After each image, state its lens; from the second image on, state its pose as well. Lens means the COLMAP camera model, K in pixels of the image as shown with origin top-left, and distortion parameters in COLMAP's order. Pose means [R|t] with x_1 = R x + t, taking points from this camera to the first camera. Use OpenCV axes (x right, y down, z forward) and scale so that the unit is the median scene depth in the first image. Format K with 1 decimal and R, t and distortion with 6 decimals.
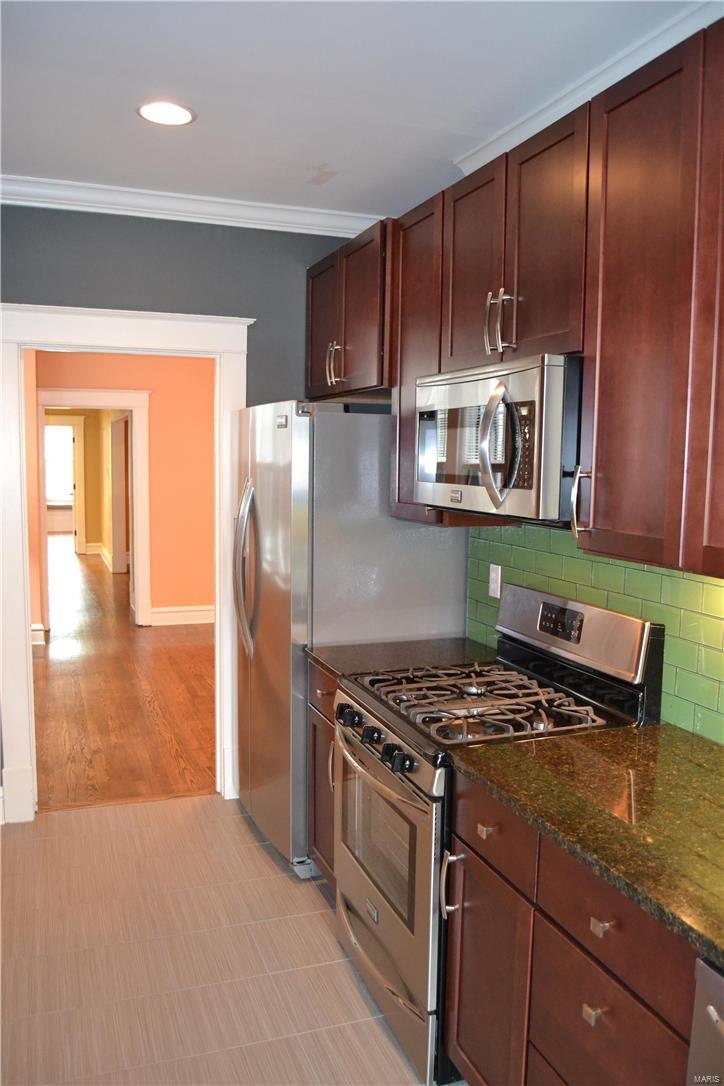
lens RADIAL K [[867.3, 0, 358.4], [0, 867.3, 557.8], [0, 0, 1]] dist [-0.094660, 0.037190]
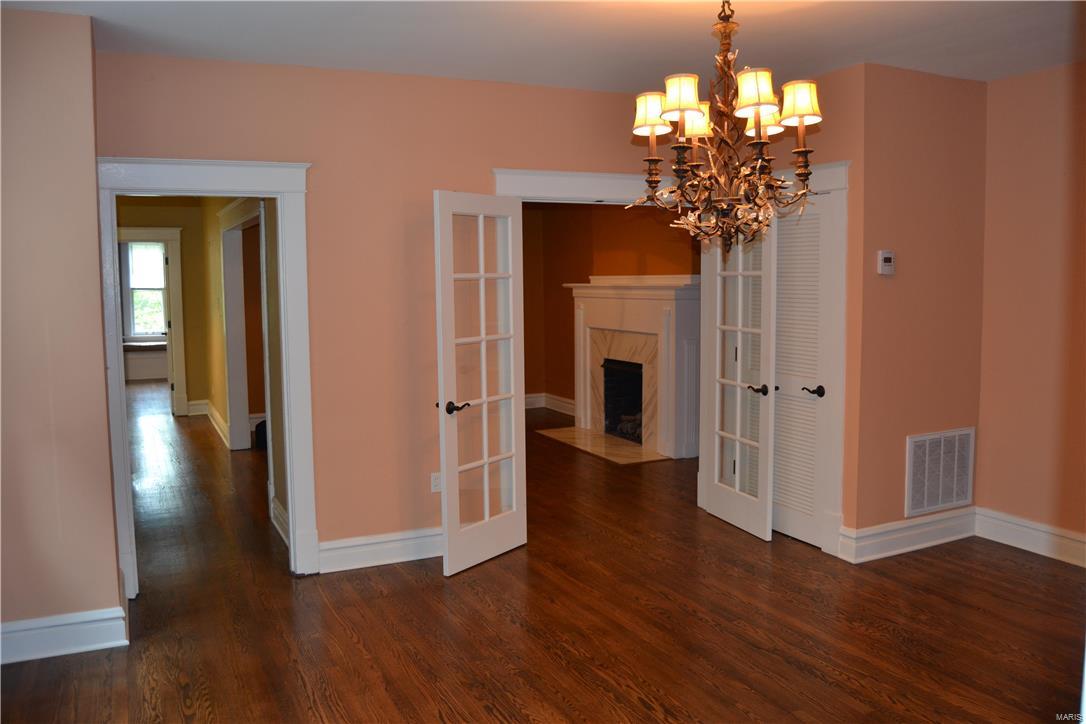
lens RADIAL K [[867.3, 0, 539.4], [0, 867.3, 361.4], [0, 0, 1]] dist [-0.094660, 0.037190]
pose [[0.995158, -0.036048, 0.091439, -0.089788], [0.037509, 0.999194, -0.014319, -0.031138], [-0.090849, 0.017679, 0.995708, 0.263578]]
